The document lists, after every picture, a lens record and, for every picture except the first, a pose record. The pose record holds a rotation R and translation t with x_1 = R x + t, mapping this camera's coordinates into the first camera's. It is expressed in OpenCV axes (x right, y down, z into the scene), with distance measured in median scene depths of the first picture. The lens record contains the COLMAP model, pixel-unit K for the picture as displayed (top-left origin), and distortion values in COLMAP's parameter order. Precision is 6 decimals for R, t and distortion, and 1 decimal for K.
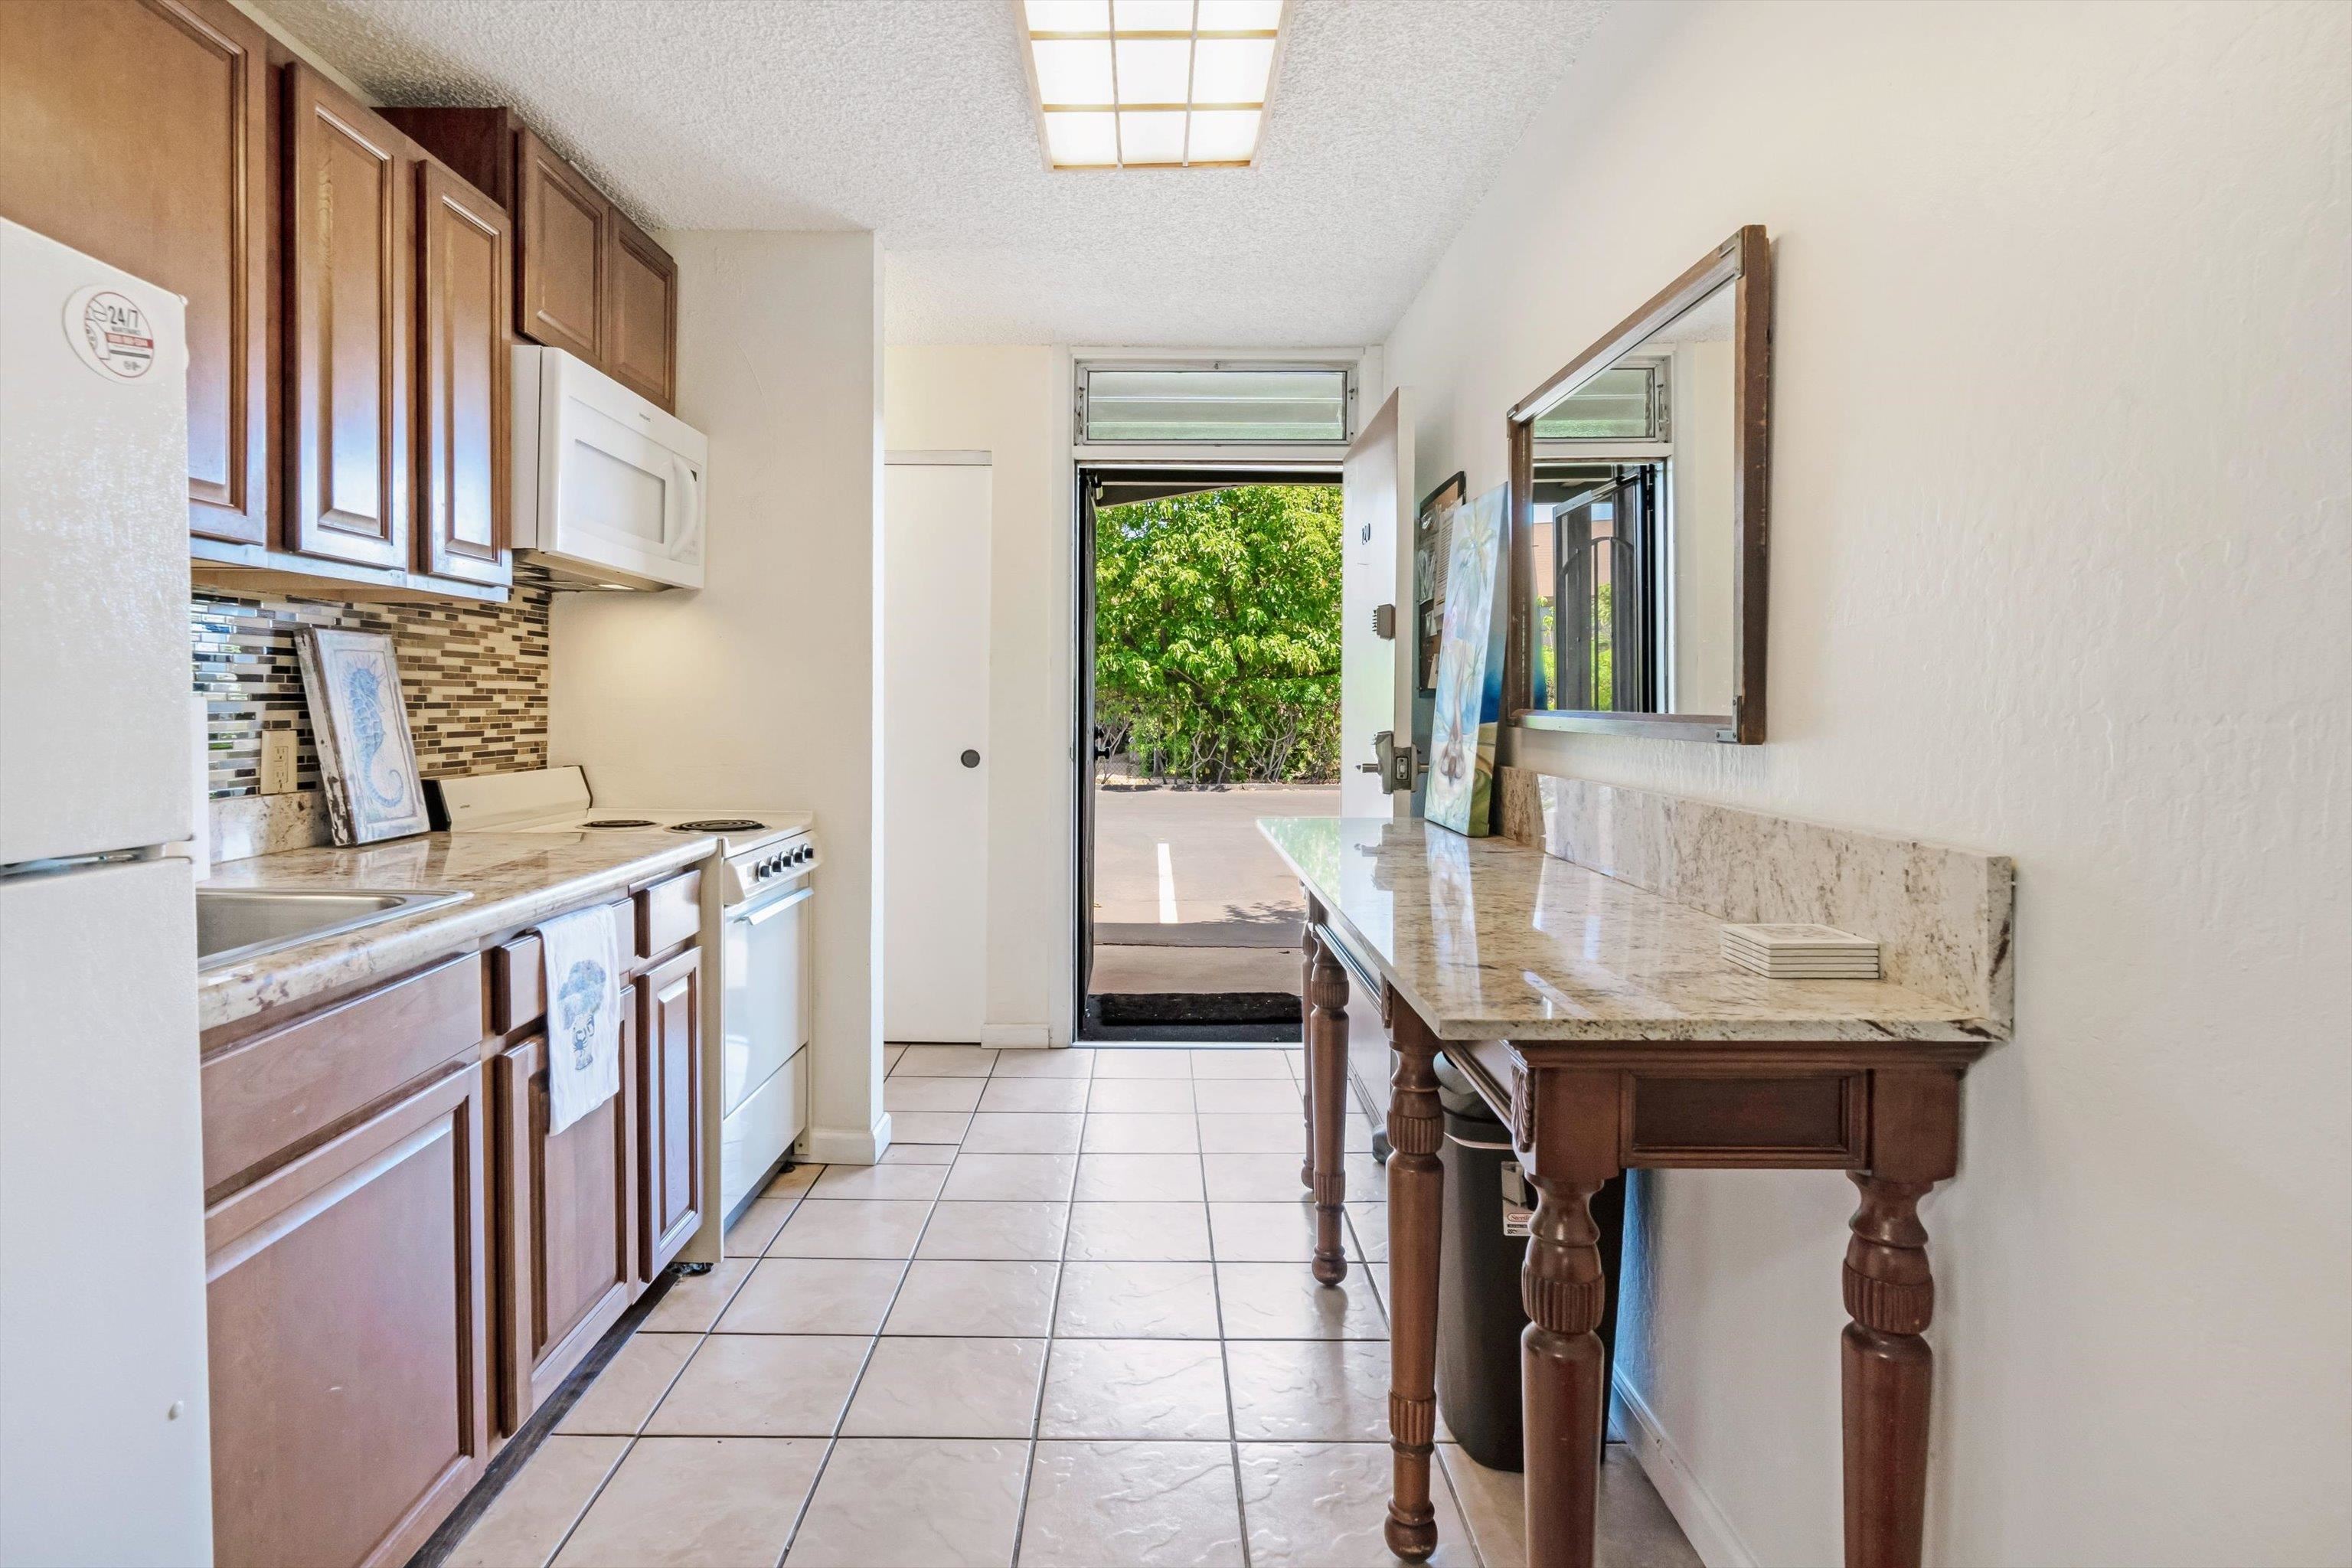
lens RADIAL K [[1198.0, 0, 1105.5], [0, 1198.0, 742.5], [0, 0, 1]] dist [-0.004451, -0.000652]
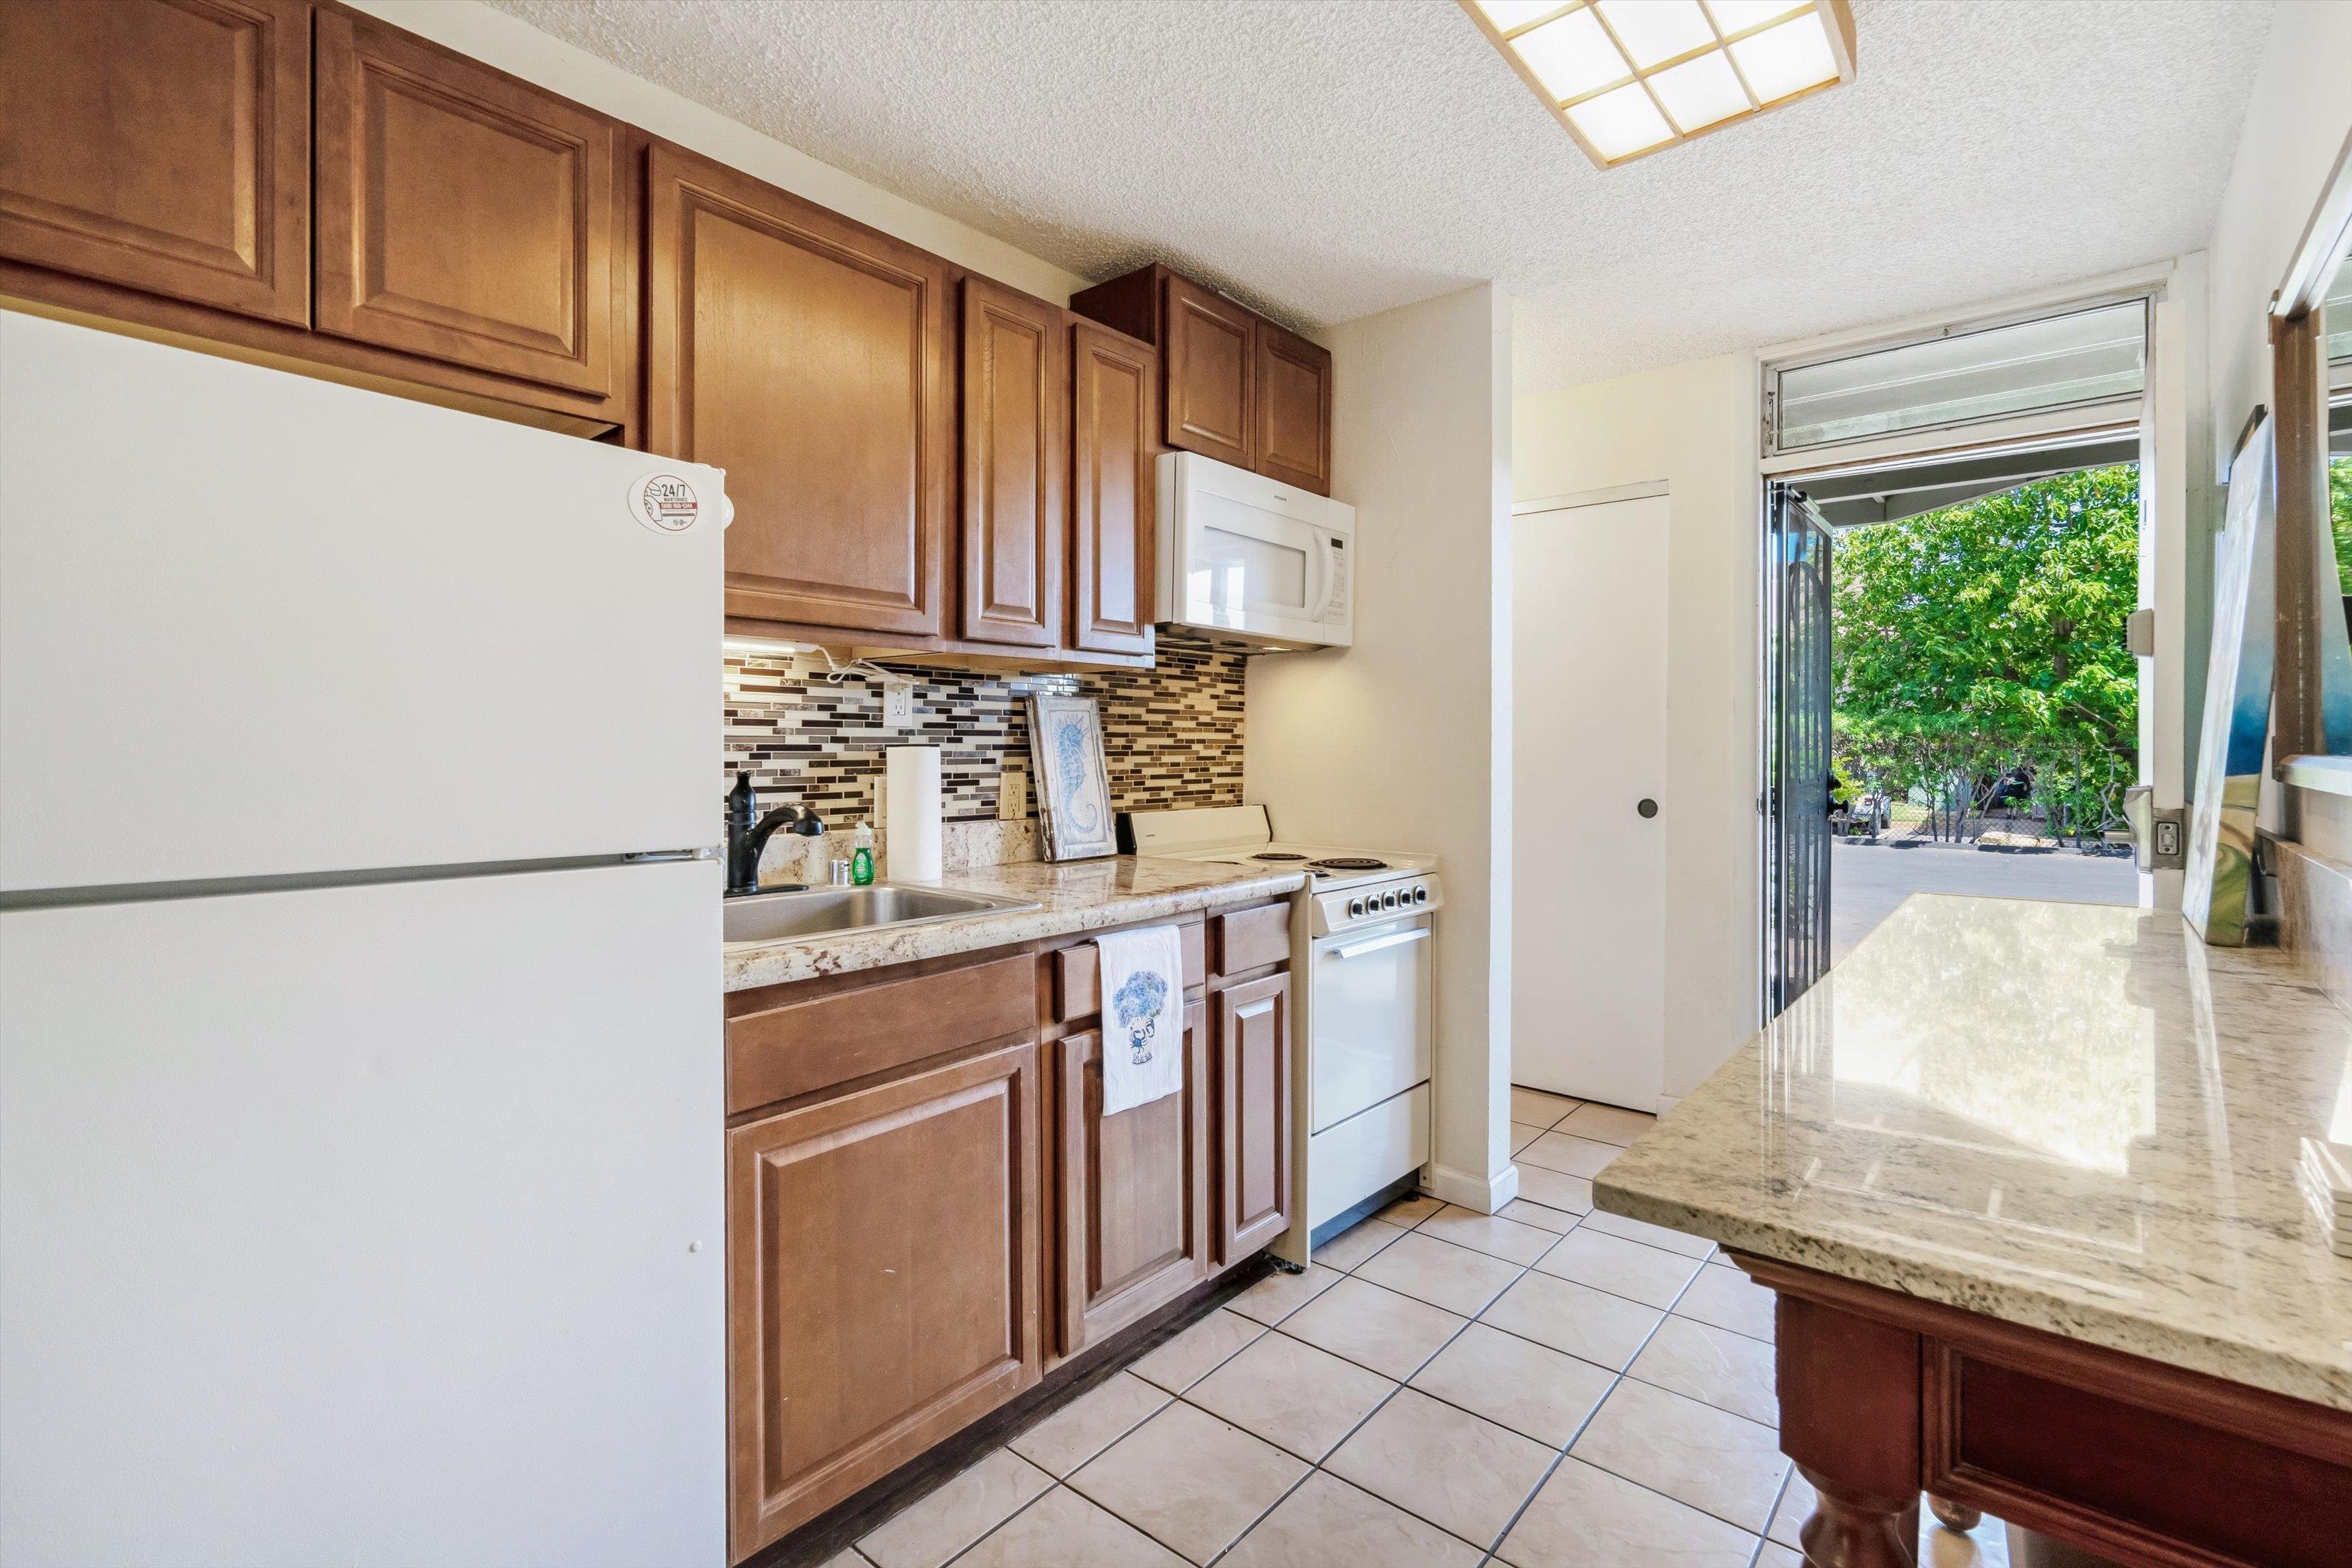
lens RADIAL K [[1114.8, 0, 1169.9], [0, 1114.8, 761.8], [0, 0, 1]] dist [-0.005036, 0.002156]
pose [[0.783724, 0.002434, -0.621105, 0.213994], [-0.016103, 0.999736, -0.016401, -0.003850], [0.620901, 0.022856, 0.783556, 0.129926]]
